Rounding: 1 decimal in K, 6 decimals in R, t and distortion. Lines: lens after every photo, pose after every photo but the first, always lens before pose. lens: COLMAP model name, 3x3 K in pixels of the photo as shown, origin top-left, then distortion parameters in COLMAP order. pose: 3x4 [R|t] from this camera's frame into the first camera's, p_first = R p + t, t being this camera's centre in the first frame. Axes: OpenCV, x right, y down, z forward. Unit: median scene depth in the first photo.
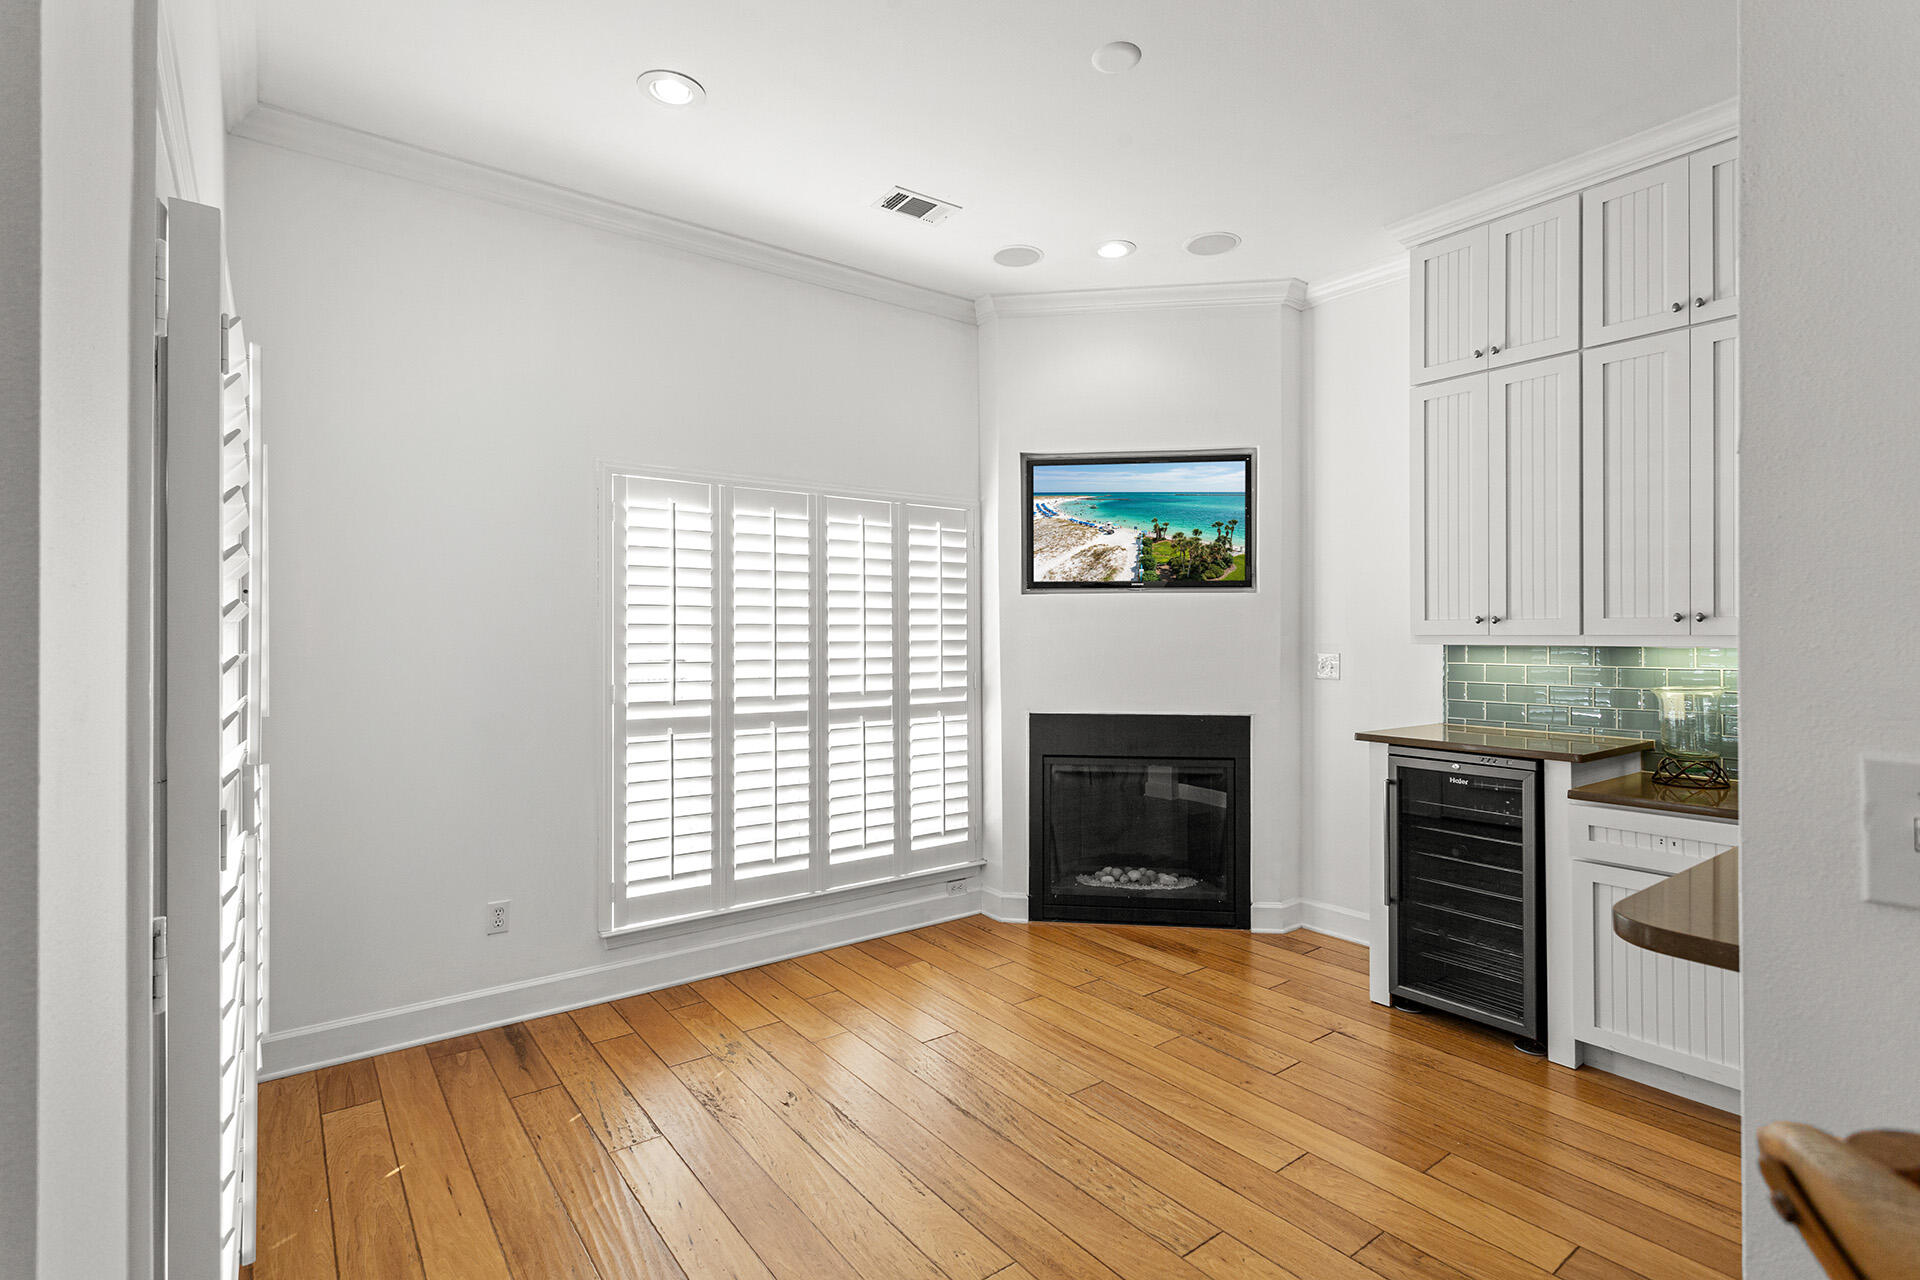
lens RADIAL K [[908.7, 0, 964.5], [0, 908.7, 626.7], [0, 0, 1]] dist [-0.001520, 0.000483]
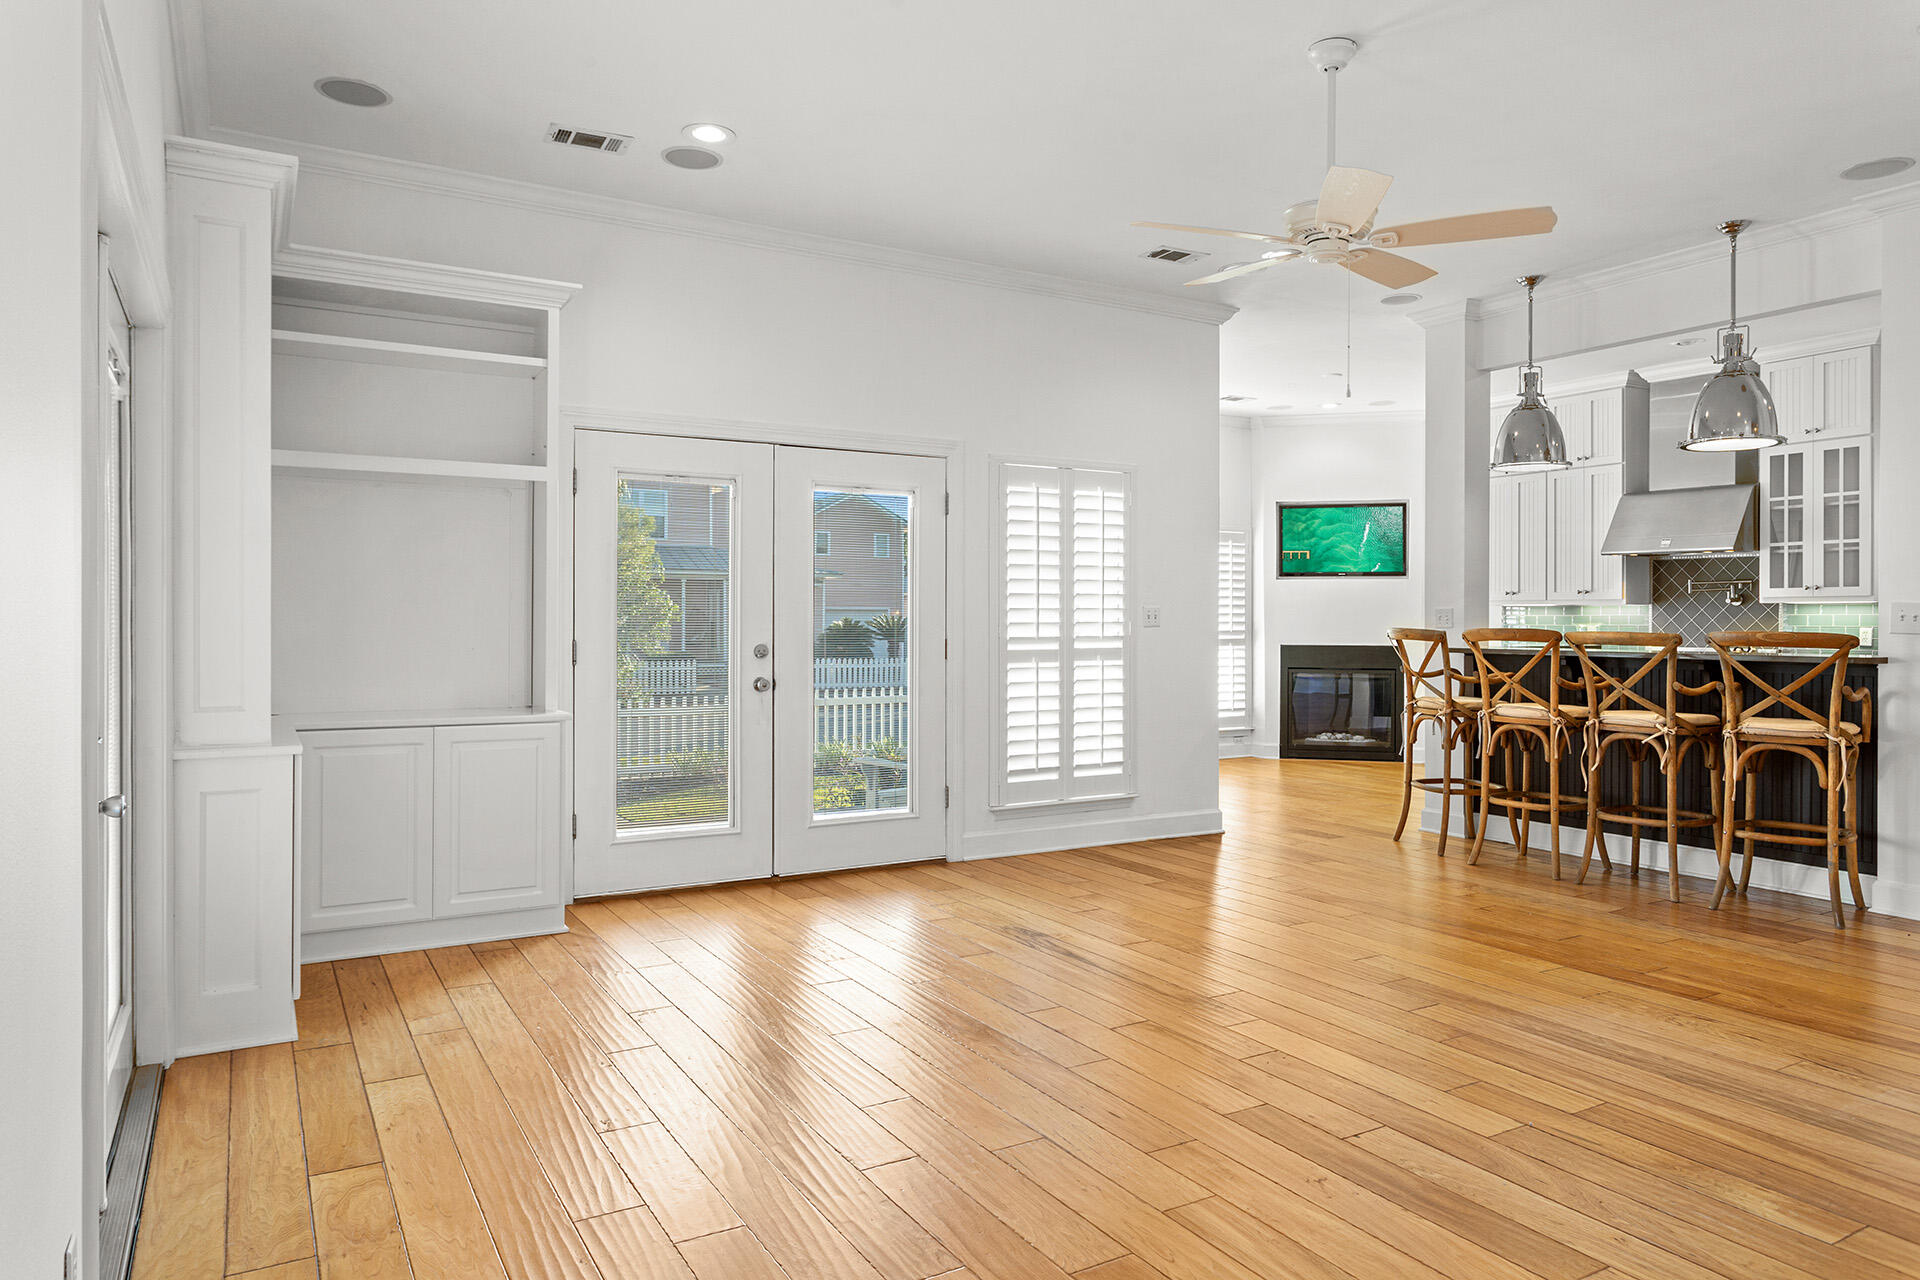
lens RADIAL K [[1219.3, 0, 964.1], [0, 1219.3, 622.4], [0, 0, 1]] dist [-0.000821, 0.002334]
pose [[0.992552, 0.003868, -0.121759, -0.289566], [-0.002335, 0.999916, 0.012732, 0.022779], [0.121798, -0.012353, 0.992478, -1.669000]]
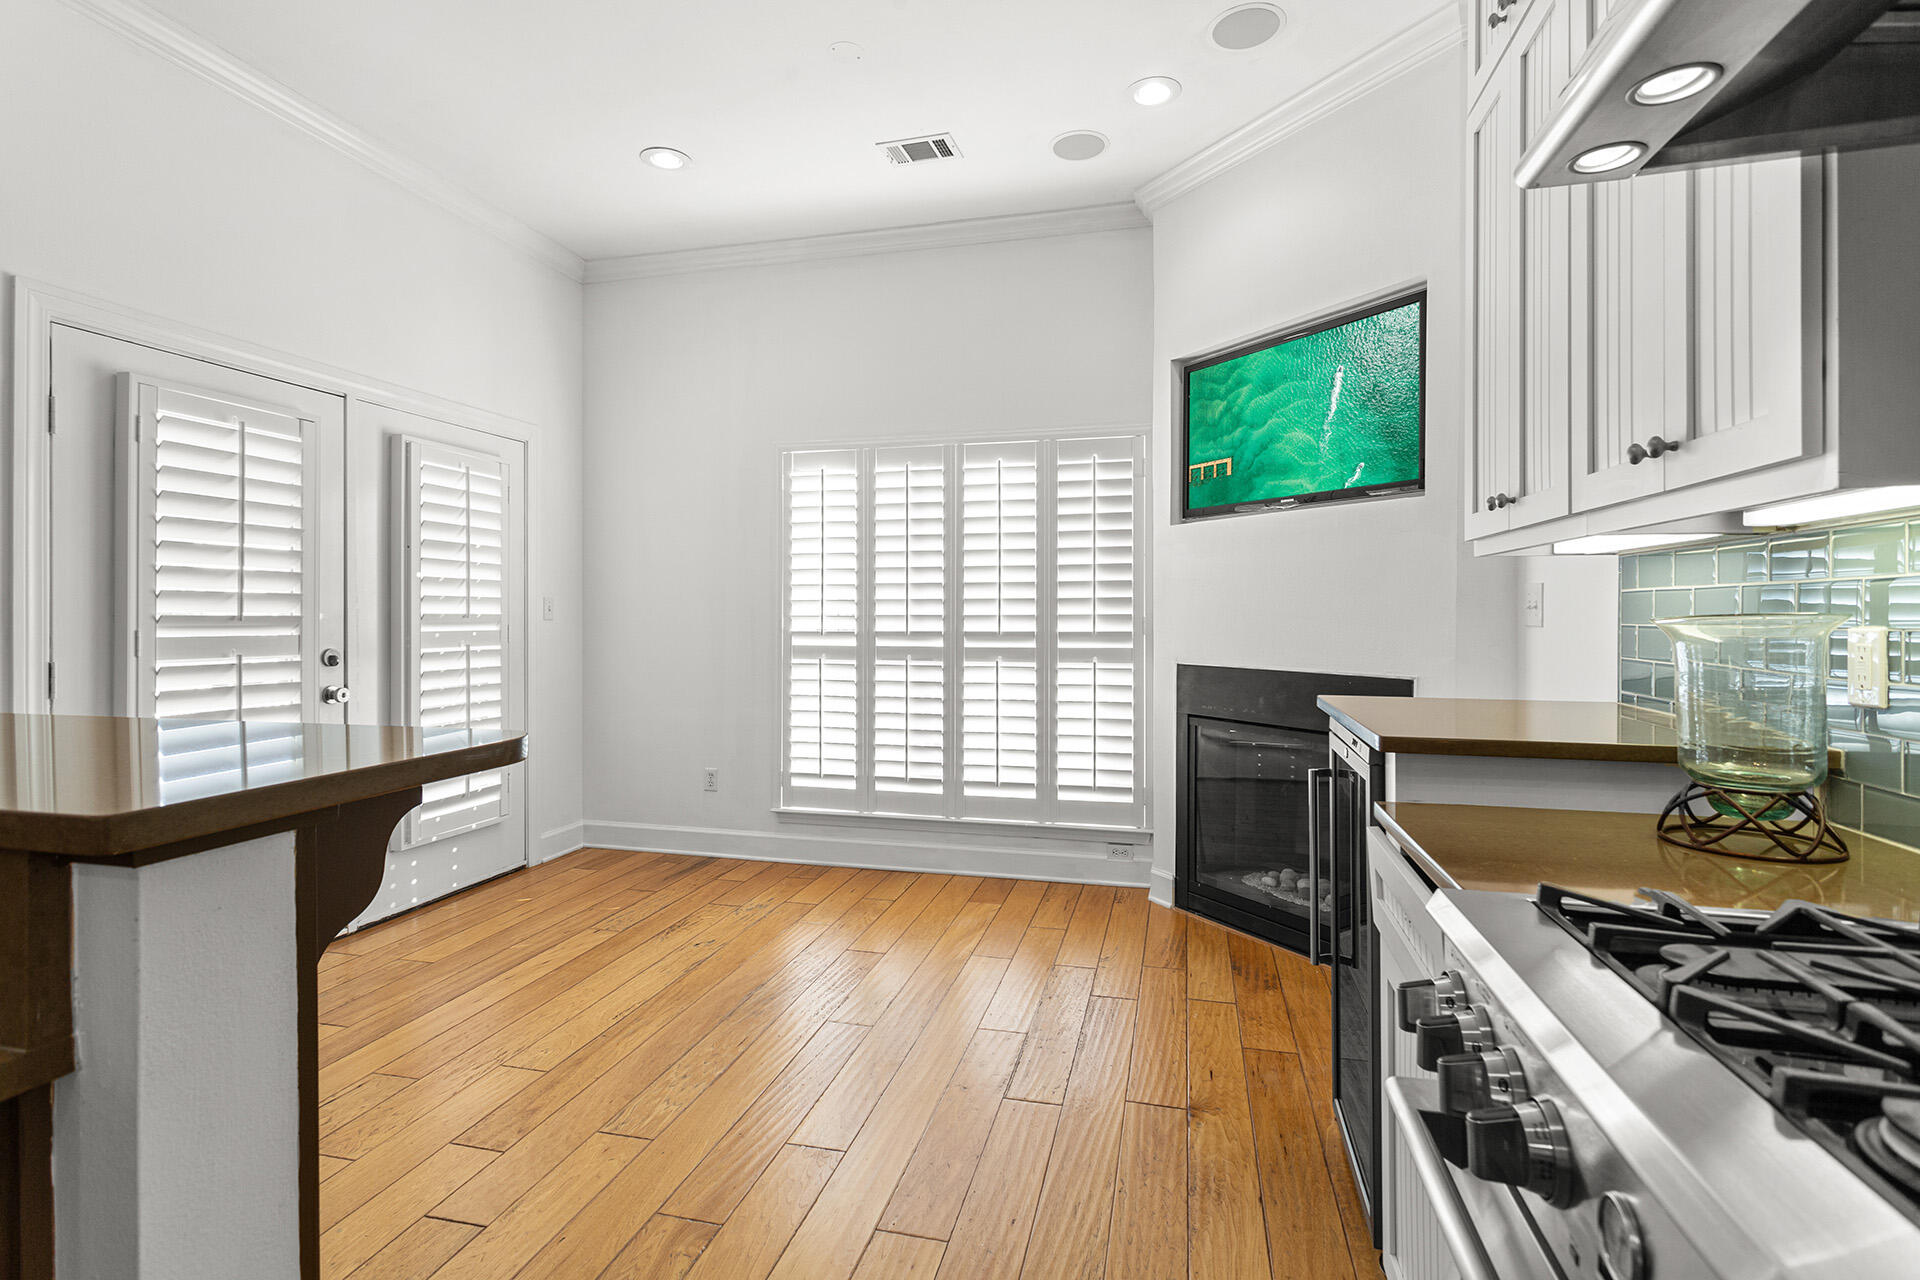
lens RADIAL K [[908.9, 0, 959.7], [0, 908.9, 610.8], [0, 0, 1]] dist [-0.000926, 0.000365]
pose [[0.629552, -0.000890, -0.776958, 0.669755], [0.005781, 0.999977, 0.003538, 0.045441], [0.776937, -0.006719, 0.629542, 0.337676]]
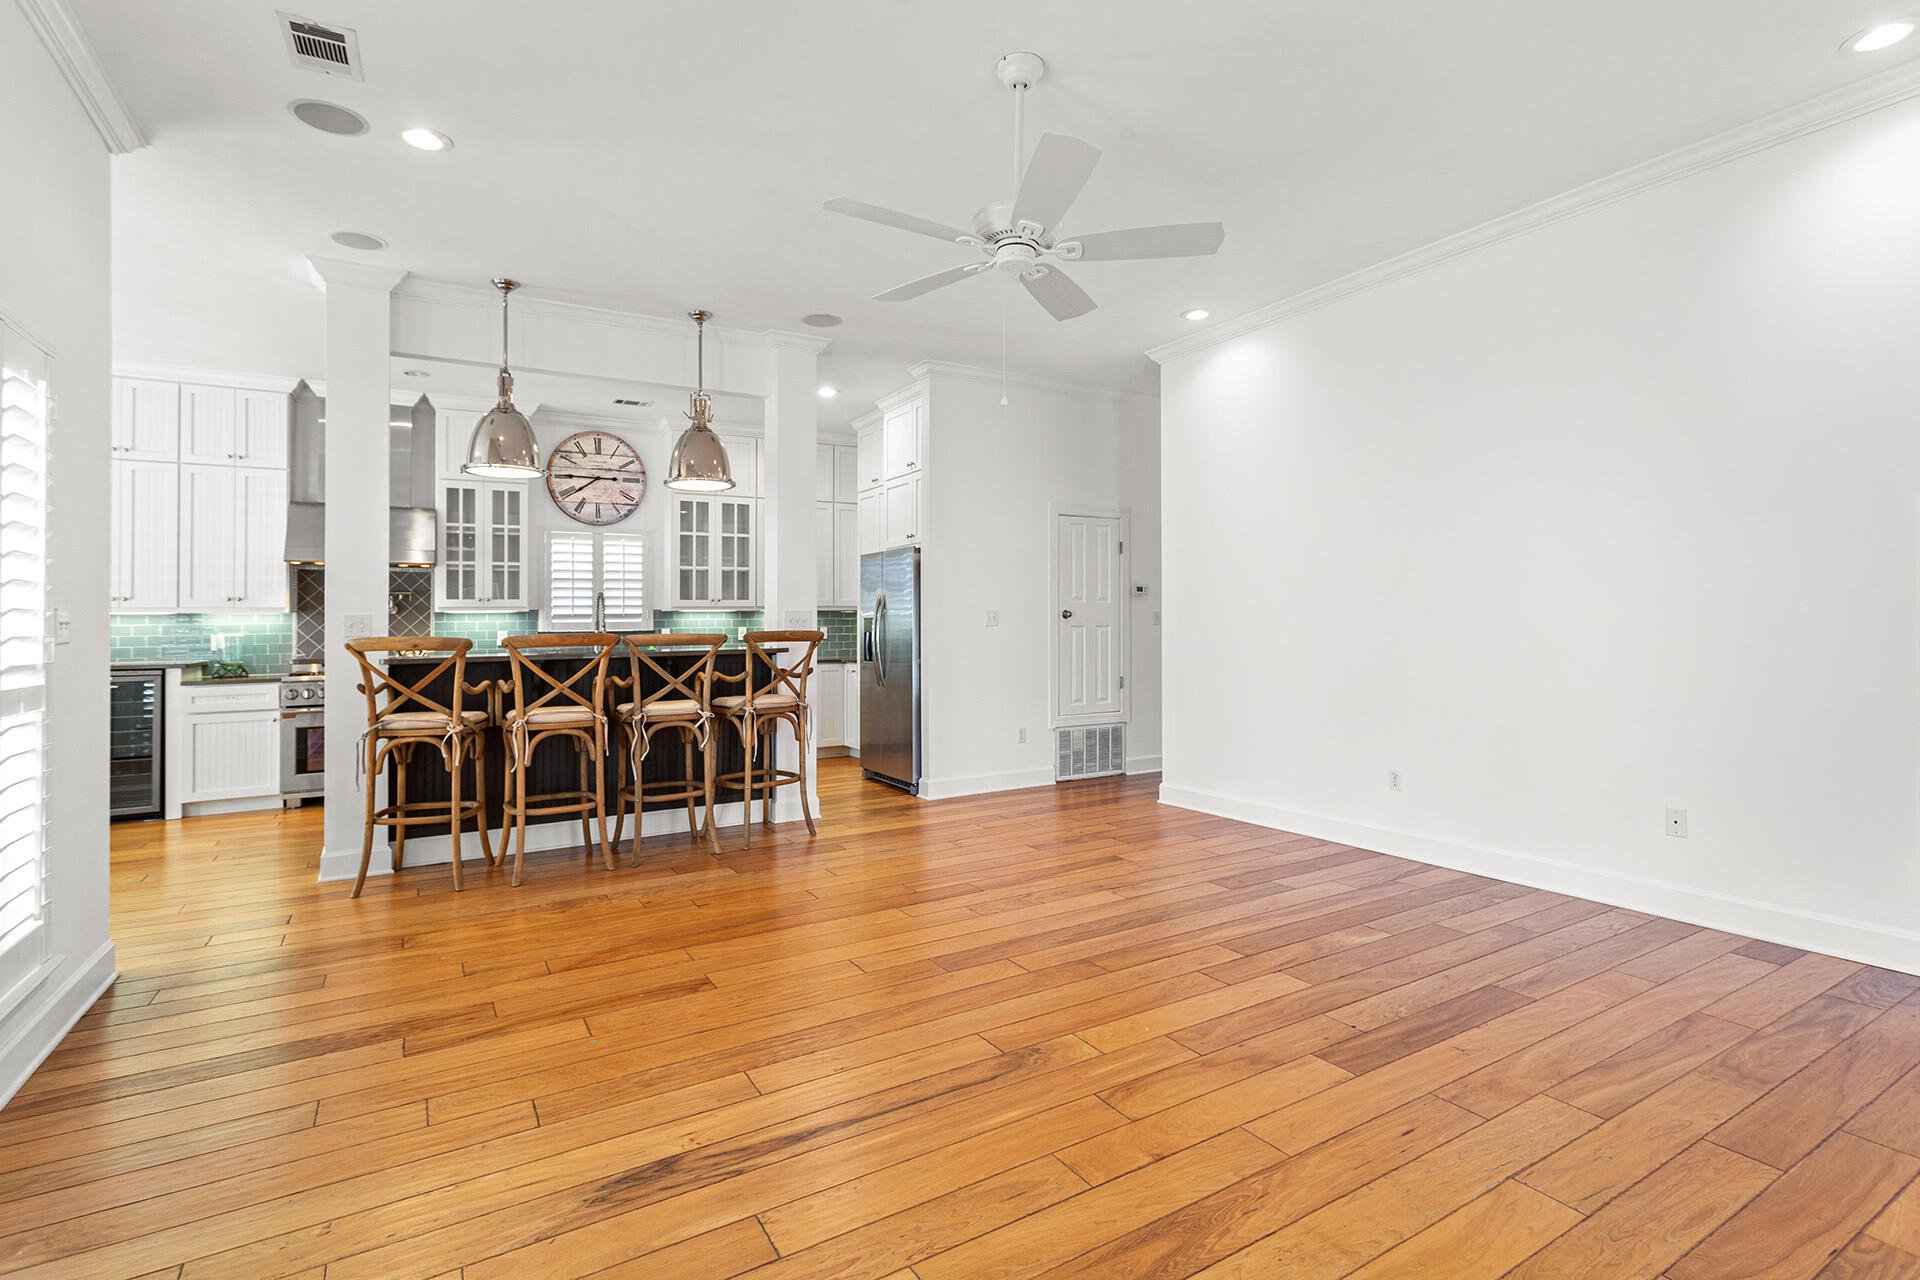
lens RADIAL K [[916.0, 0, 955.5], [0, 916.0, 611.1], [0, 0, 1]] dist [0.001443, 0.000436]
pose [[0.116272, 0.010928, 0.993157, -0.861349], [0.002450, 0.999933, -0.011289, 0.034198], [-0.993214, 0.003746, 0.116237, -0.710857]]
